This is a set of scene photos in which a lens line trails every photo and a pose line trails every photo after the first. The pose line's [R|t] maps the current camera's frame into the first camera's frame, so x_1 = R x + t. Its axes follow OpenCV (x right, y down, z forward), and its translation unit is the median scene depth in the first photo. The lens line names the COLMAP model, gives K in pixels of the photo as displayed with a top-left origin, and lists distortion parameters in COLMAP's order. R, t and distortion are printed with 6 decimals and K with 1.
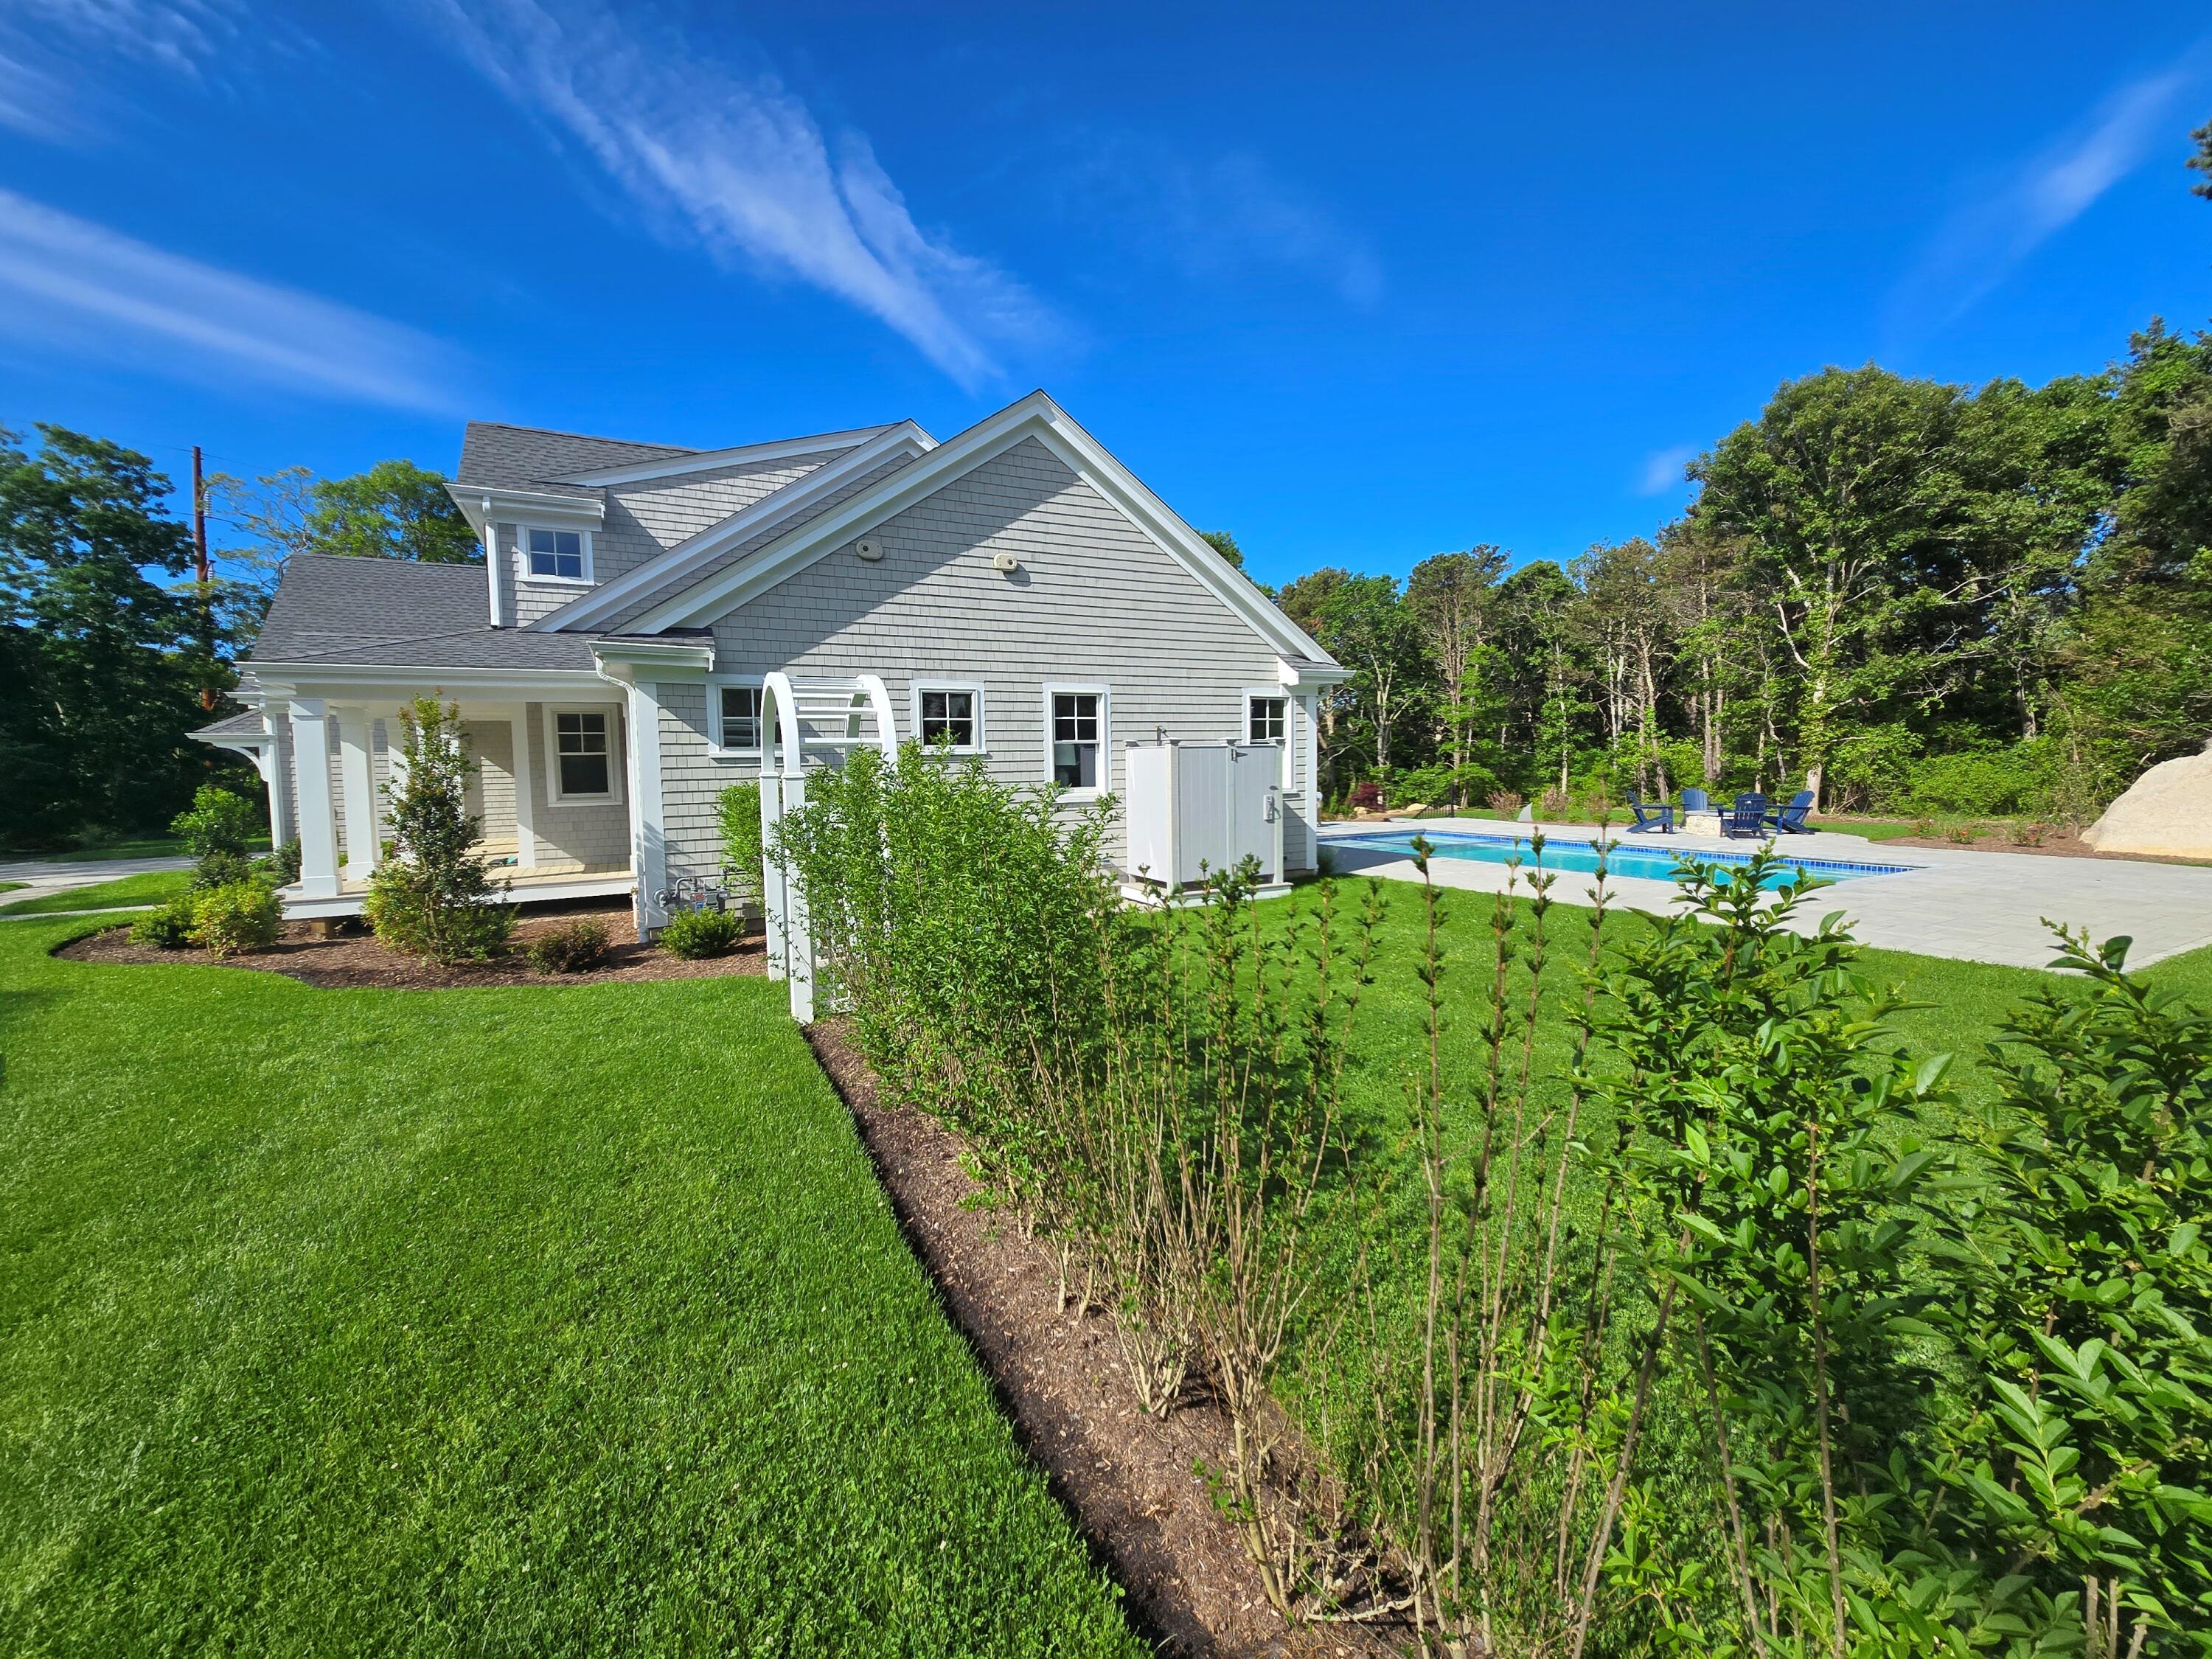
lens RADIAL K [[906.4, 0, 1111.3], [0, 906.4, 821.1], [0, 0, 1]] dist [-0.000727, 0.000027]
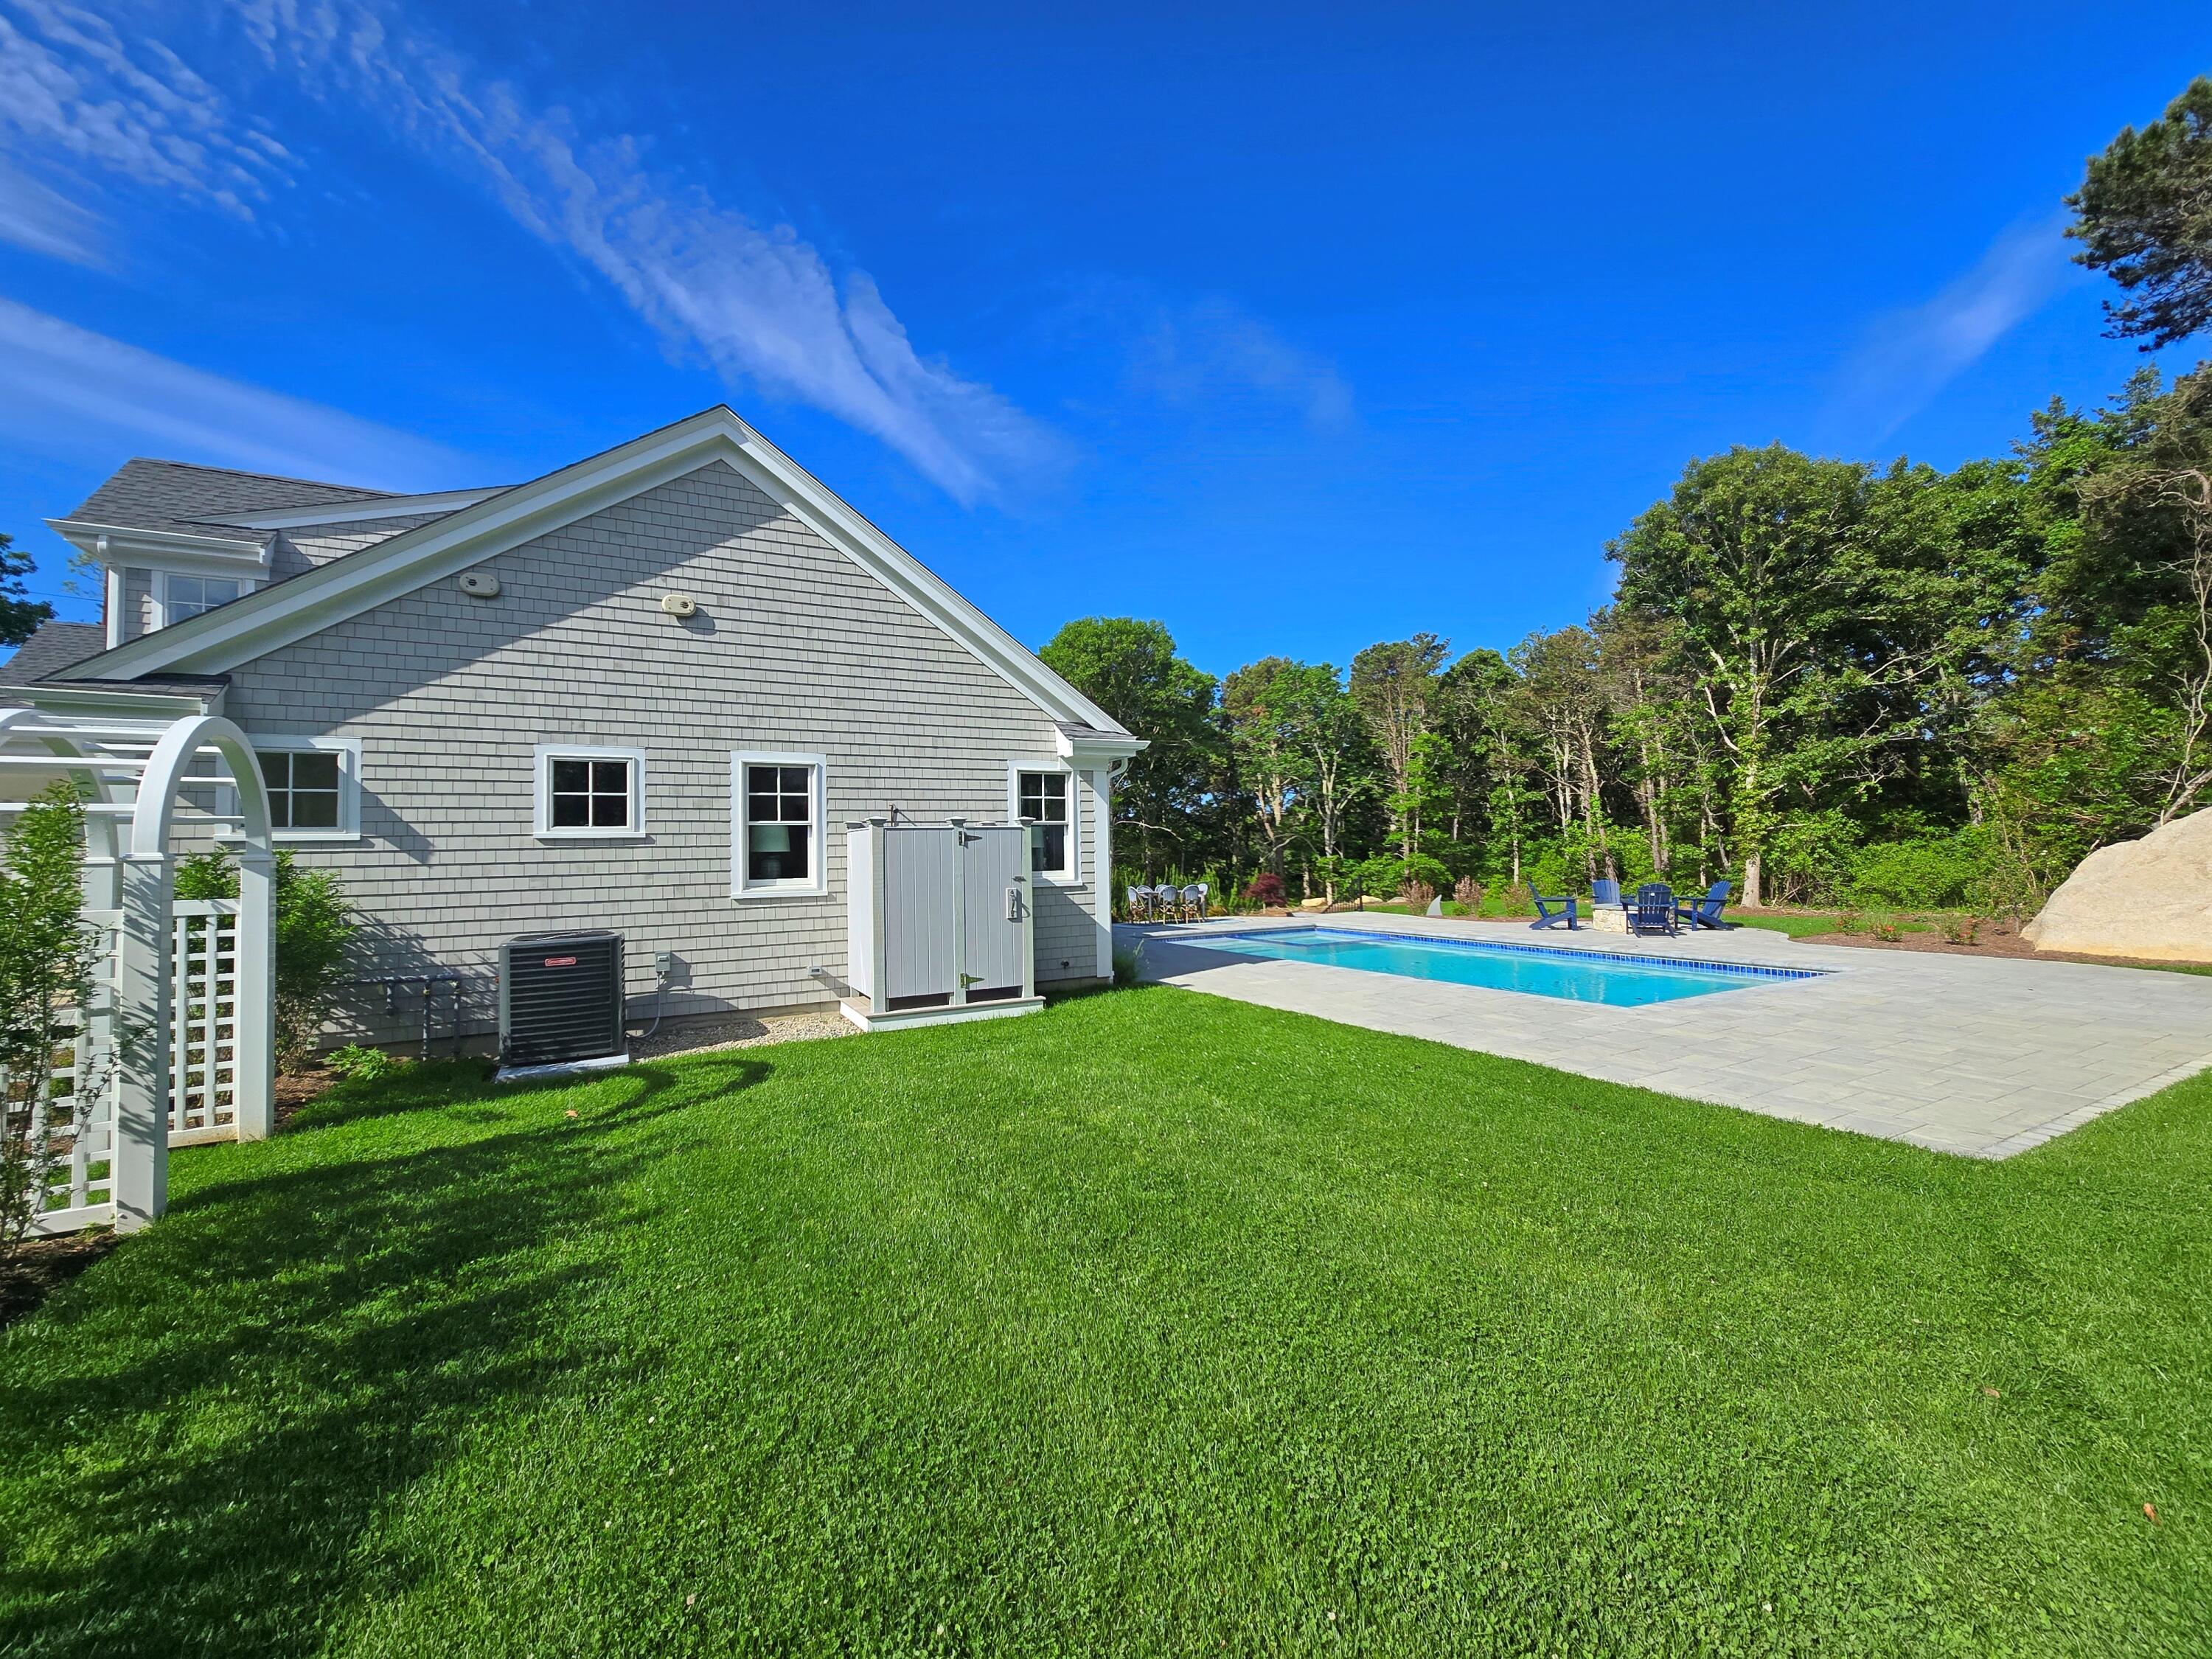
lens RADIAL K [[898.9, 0, 1106.1], [0, 898.9, 814.6], [0, 0, 1]] dist [-0.007604, 0.003910]
pose [[0.999969, -0.000603, 0.007807, 0.103515], [0.001444, 0.994123, -0.108246, -0.002927], [-0.007696, 0.108254, 0.994093, 0.080685]]
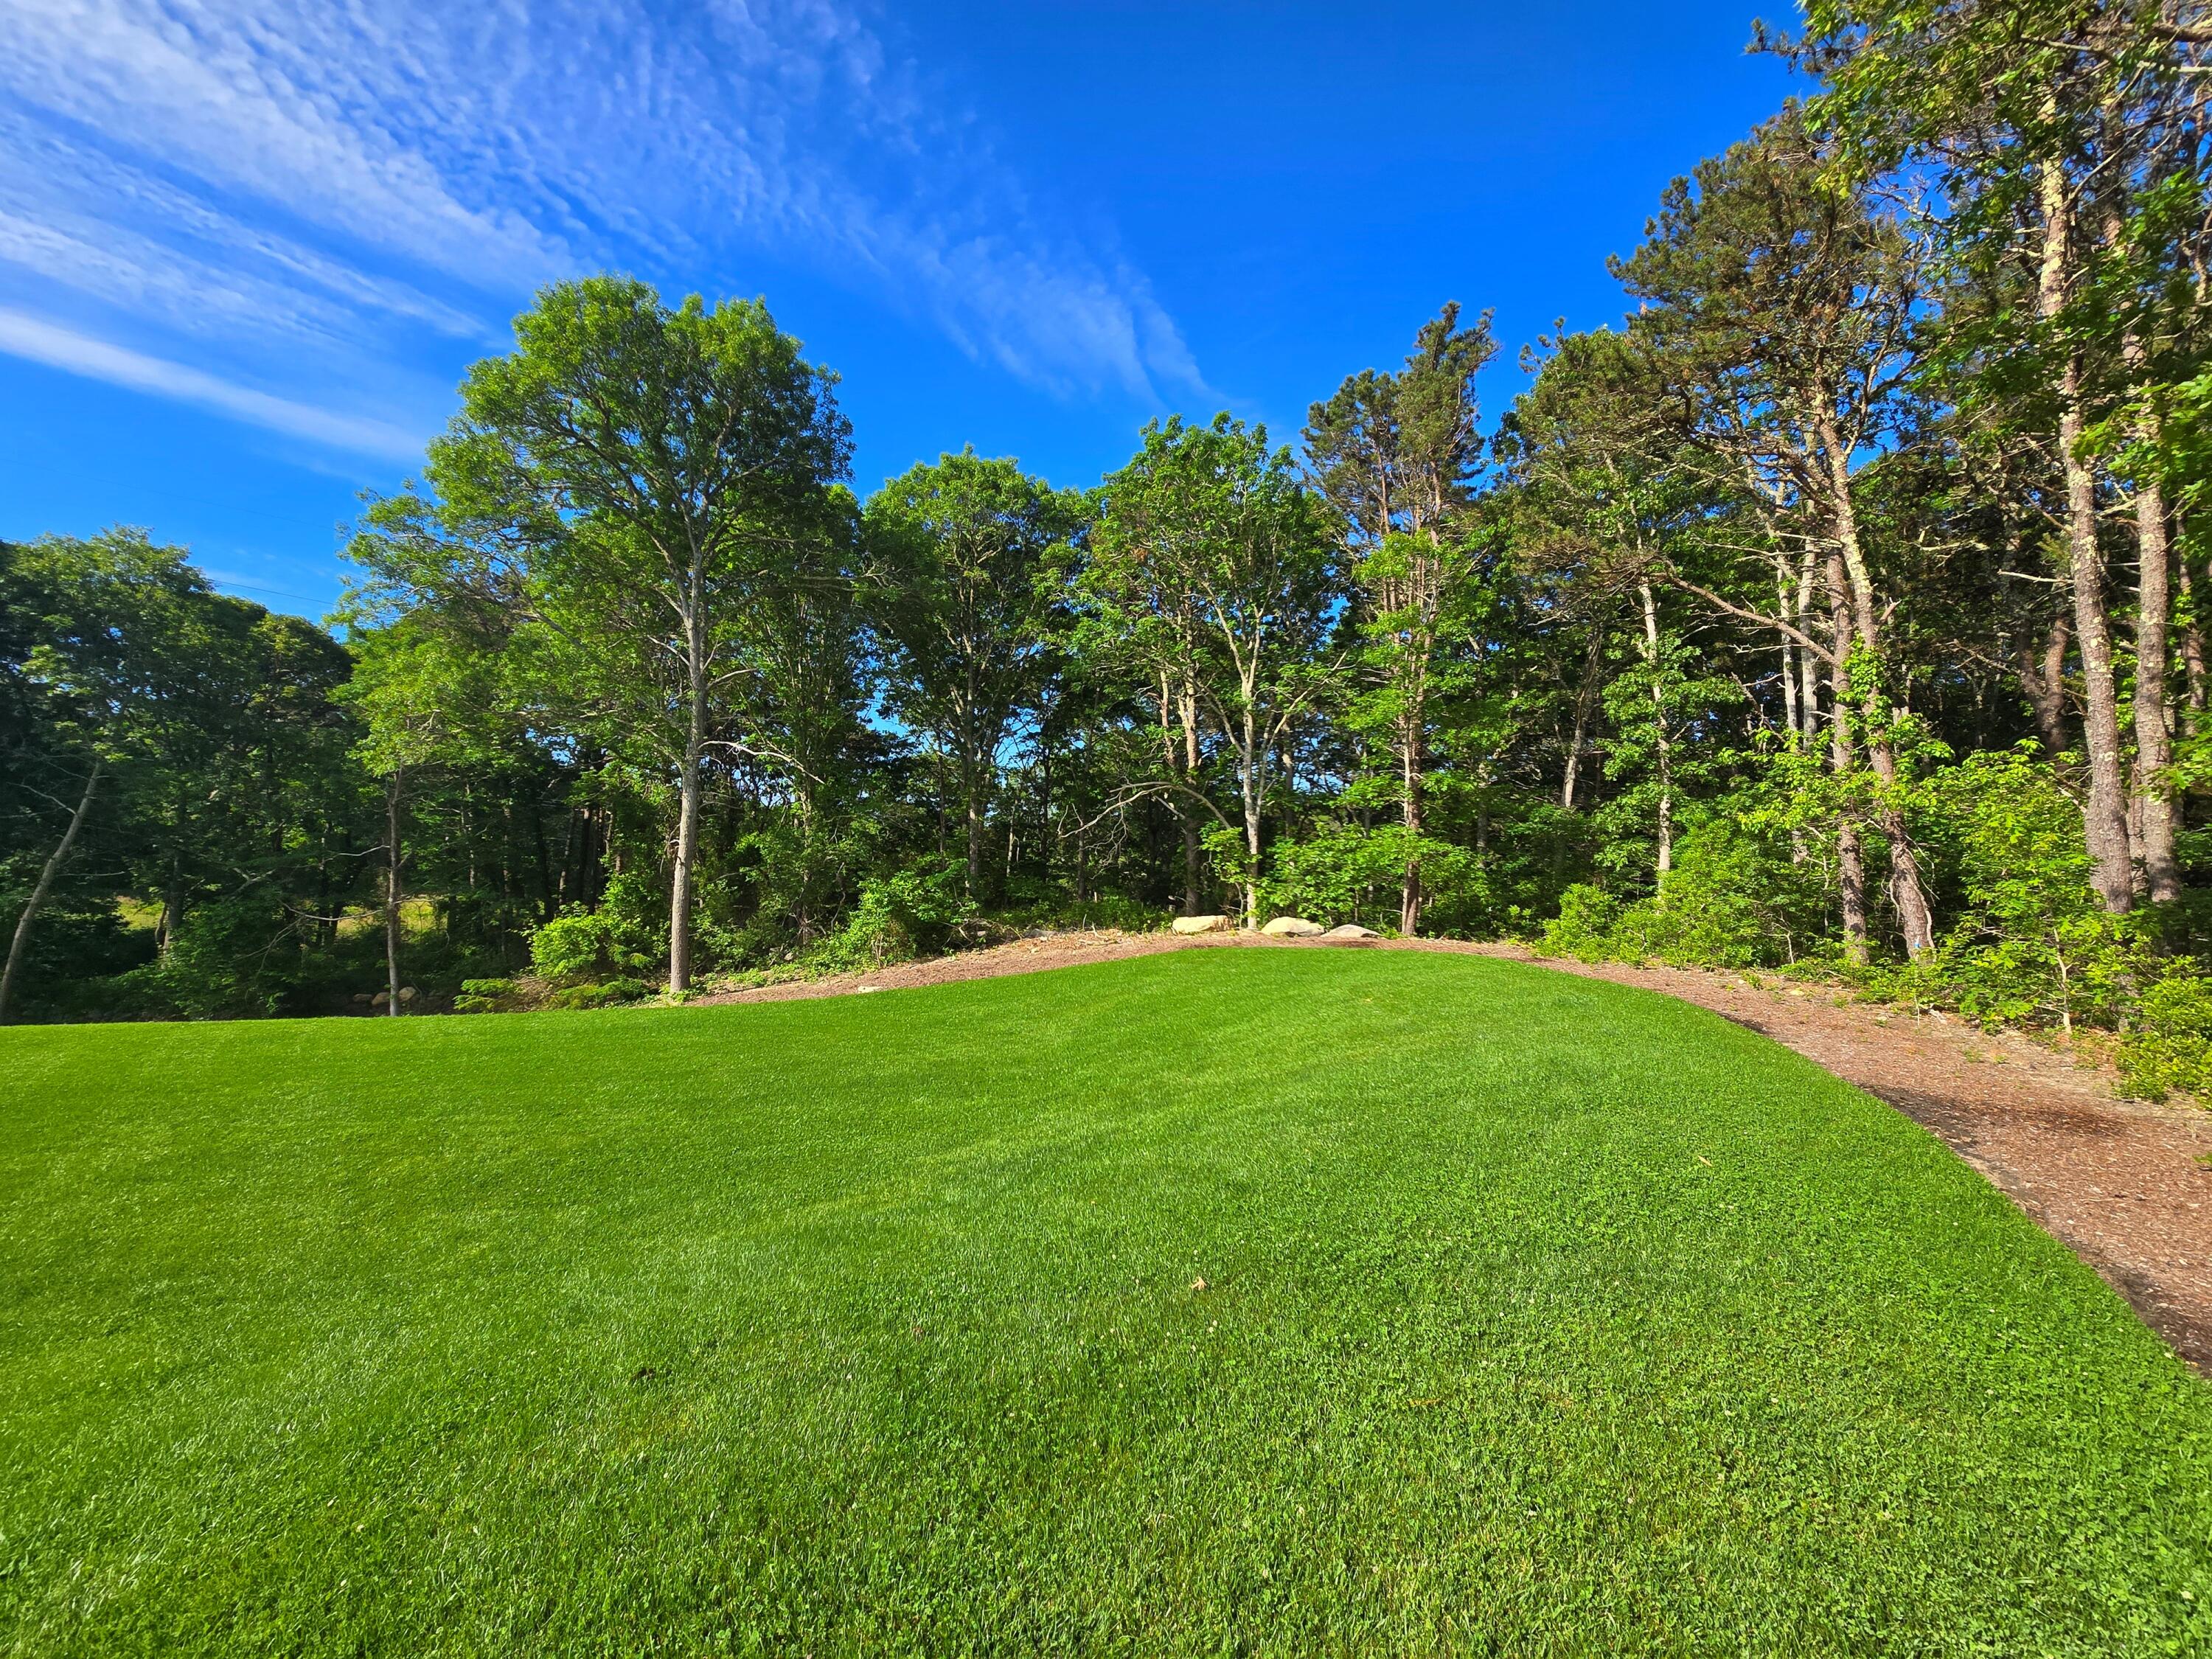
lens RADIAL K [[901.5, 0, 1115.9], [0, 901.5, 816.7], [0, 0, 1]] dist [-0.002076, 0.000532]
pose [[0.965286, 0.020943, -0.260354, 0.719469], [-0.043227, 0.995844, -0.080160, -0.056307], [0.257593, 0.088632, 0.962180, 1.078922]]
